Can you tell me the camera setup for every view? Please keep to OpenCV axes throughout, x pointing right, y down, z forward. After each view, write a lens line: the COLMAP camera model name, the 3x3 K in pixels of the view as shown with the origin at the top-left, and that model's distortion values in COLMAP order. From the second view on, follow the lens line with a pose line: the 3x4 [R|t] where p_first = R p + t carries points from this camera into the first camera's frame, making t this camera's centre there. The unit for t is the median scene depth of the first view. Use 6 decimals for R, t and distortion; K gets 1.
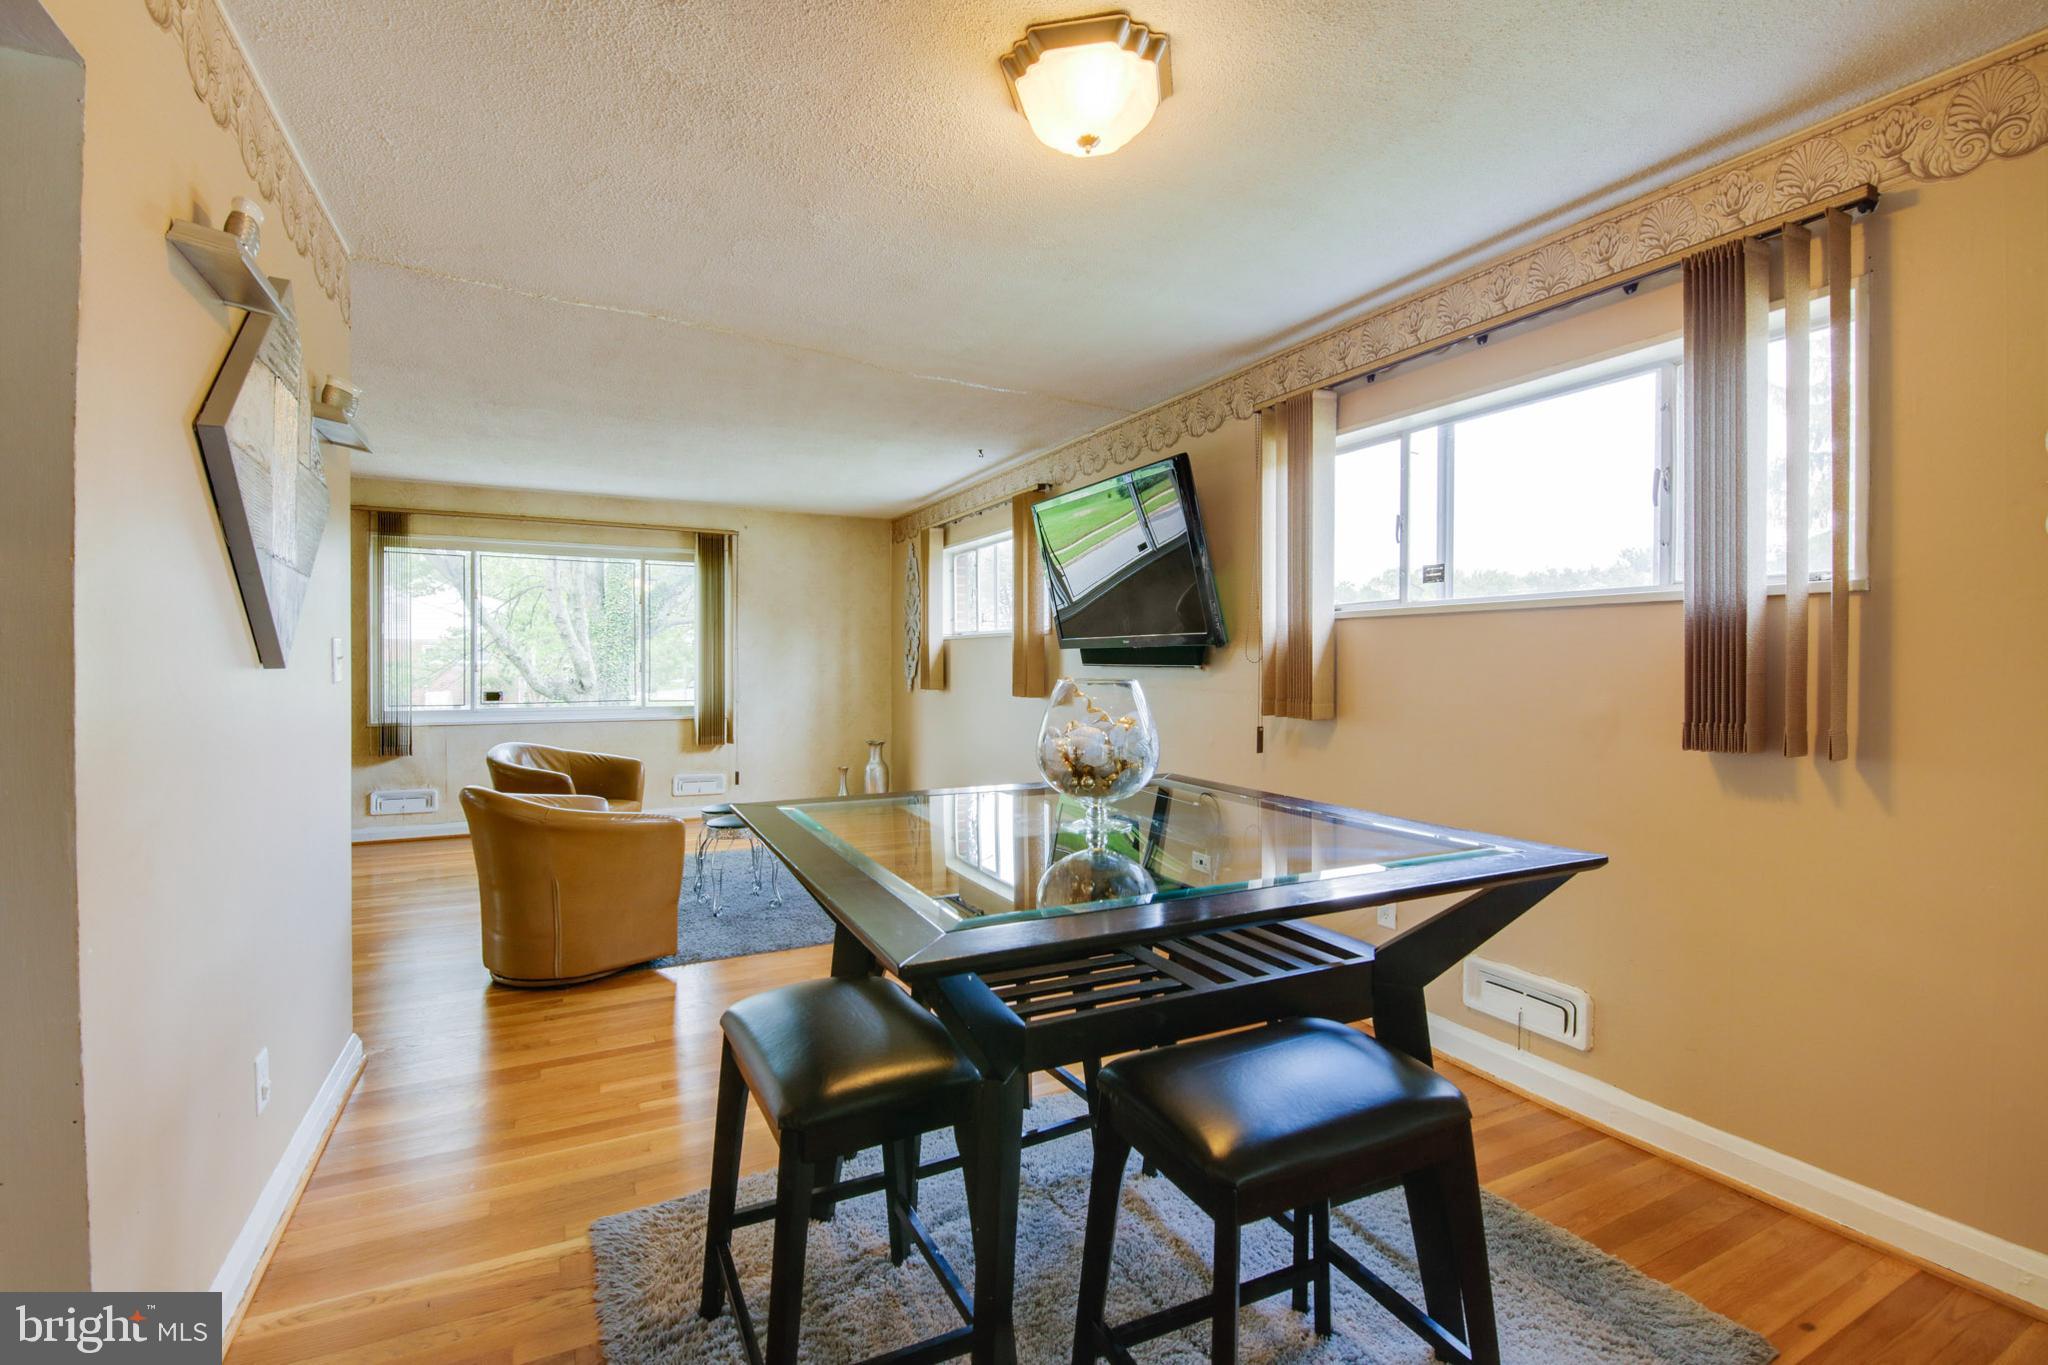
lens RADIAL K [[897.0, 0, 1018.7], [0, 897.0, 654.2], [0, 0, 1]] dist [0.000062, -0.011139]
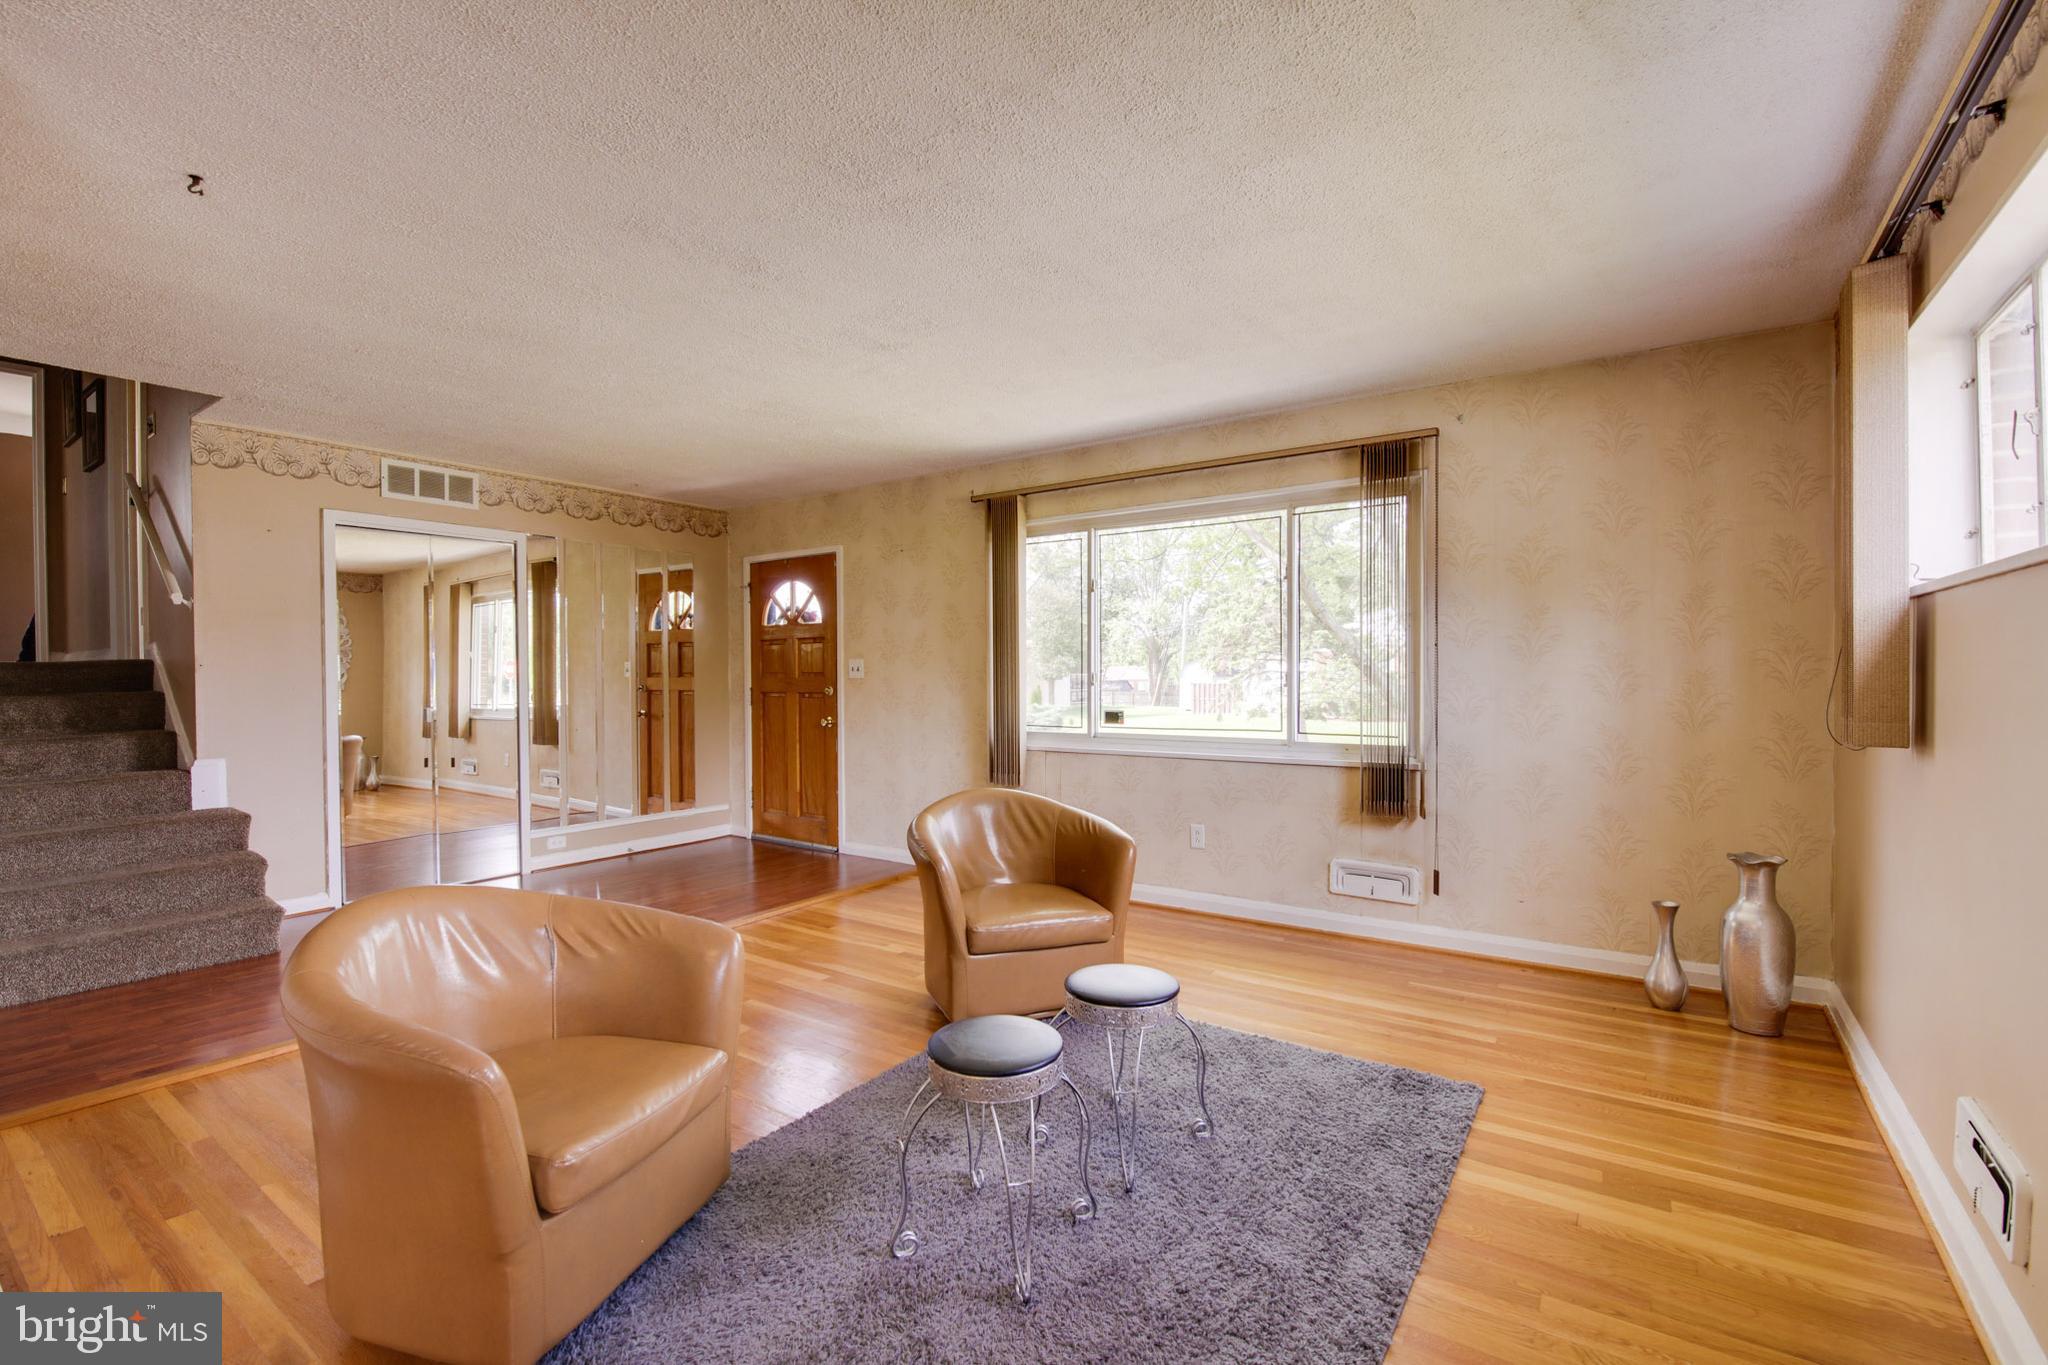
lens RADIAL K [[892.6, 0, 1026.3], [0, 892.6, 677.0], [0, 0, 1]] dist [0.000394, -0.000091]
pose [[0.471895, 0.000567, -0.881654, 0.049998], [0.016746, 0.999814, 0.009606, 0.004511], [0.881496, -0.019297, 0.471798, 0.575905]]
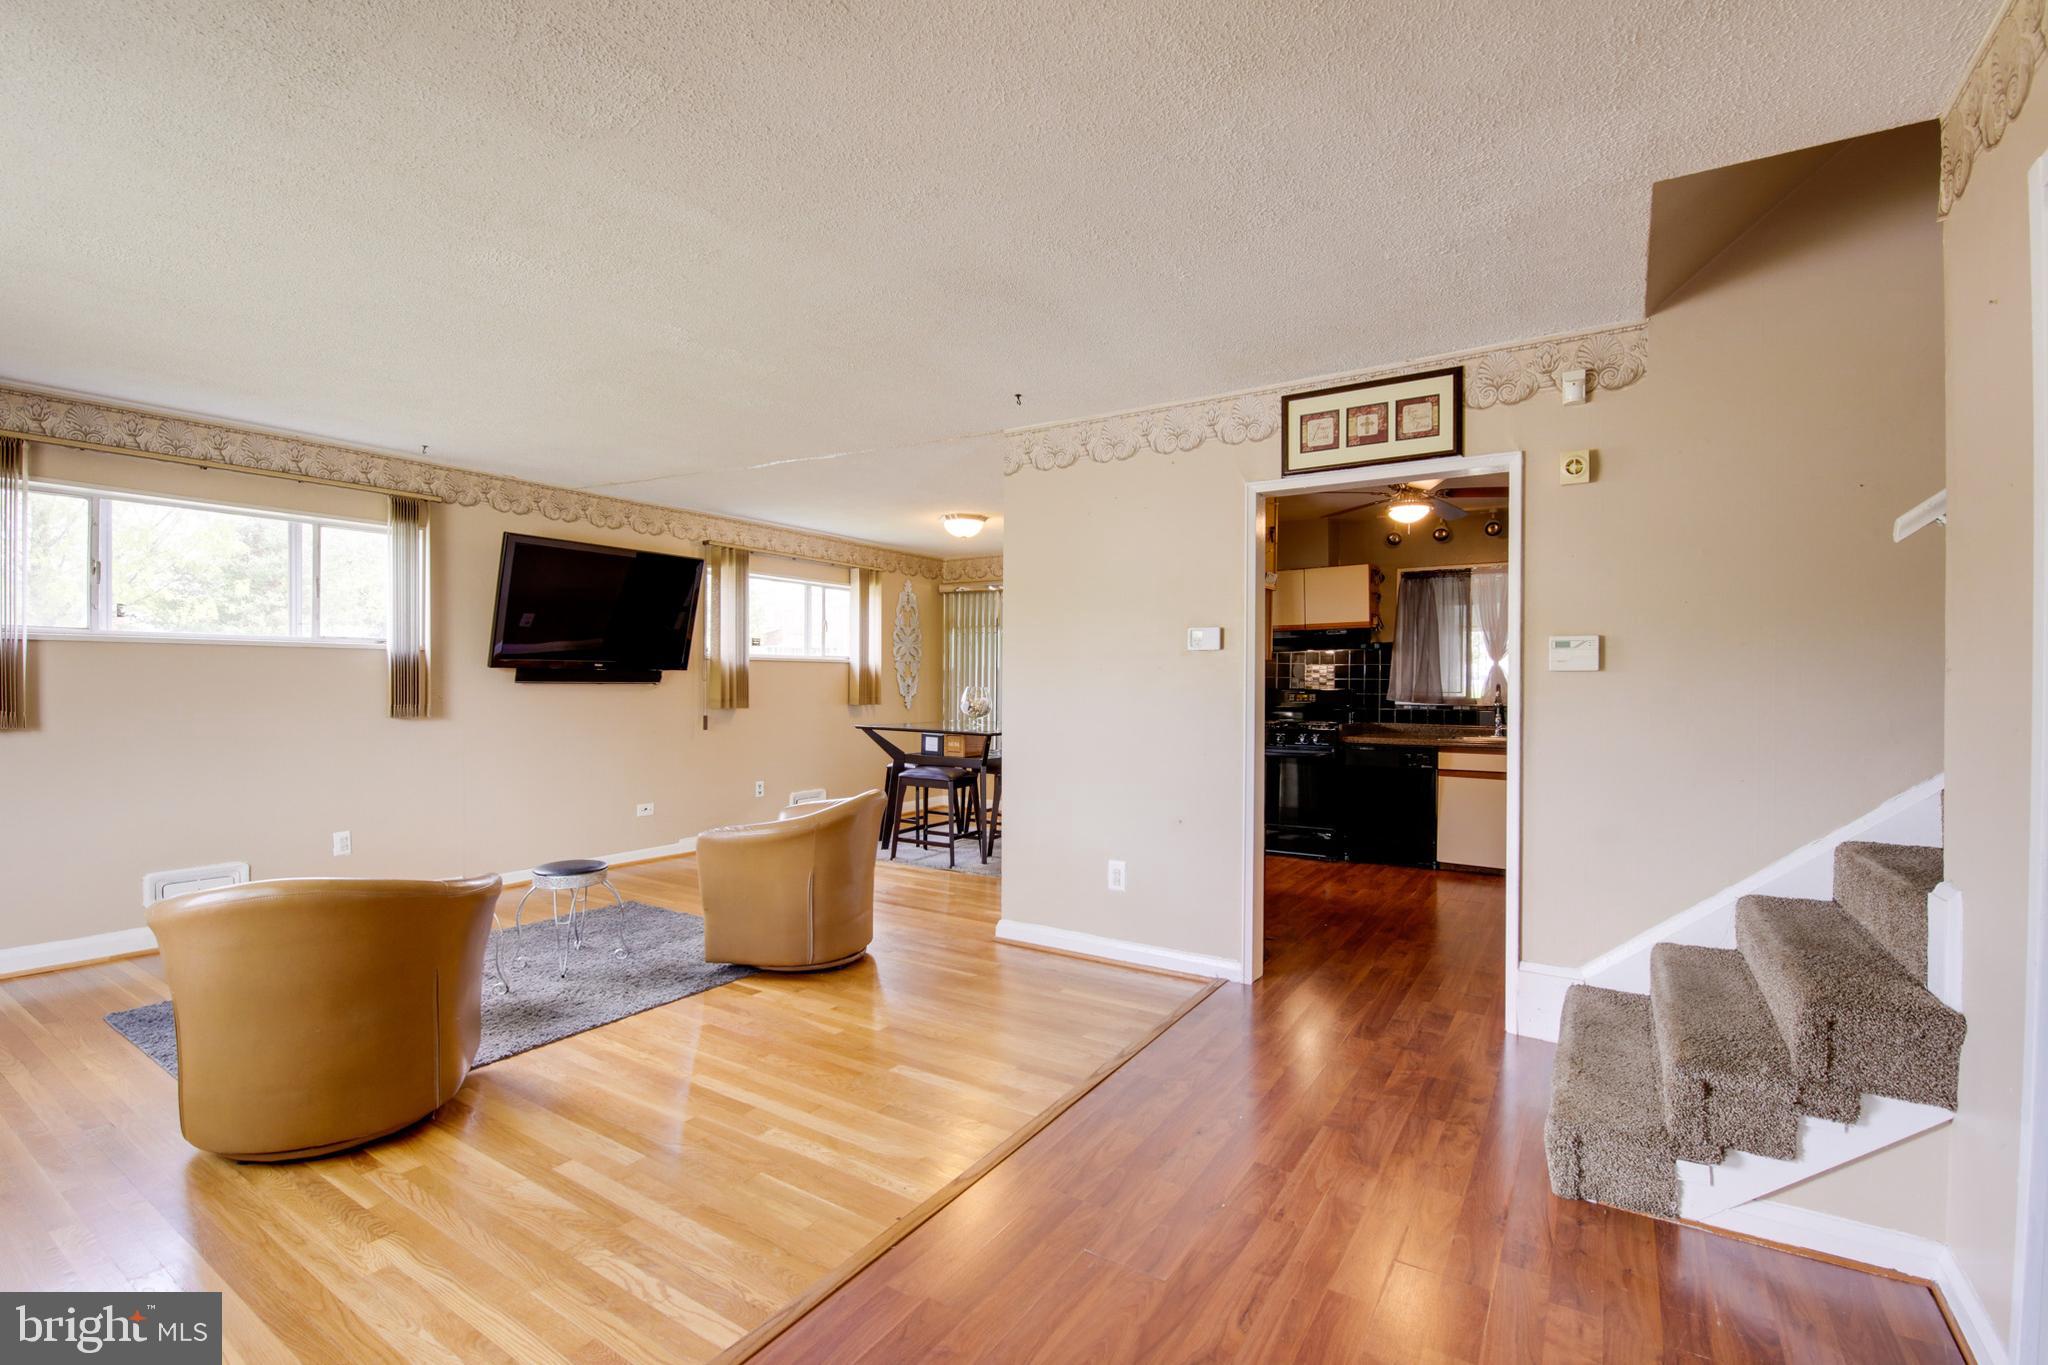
lens RADIAL K [[907.3, 0, 1031.0], [0, 907.3, 689.1], [0, 0, 1]] dist [0.002532, -0.013138]
pose [[-0.507574, -0.014193, 0.861491, -0.910341], [-0.013268, 0.999875, 0.008656, 0.001704], [-0.861506, -0.007037, -0.507699, 0.753367]]
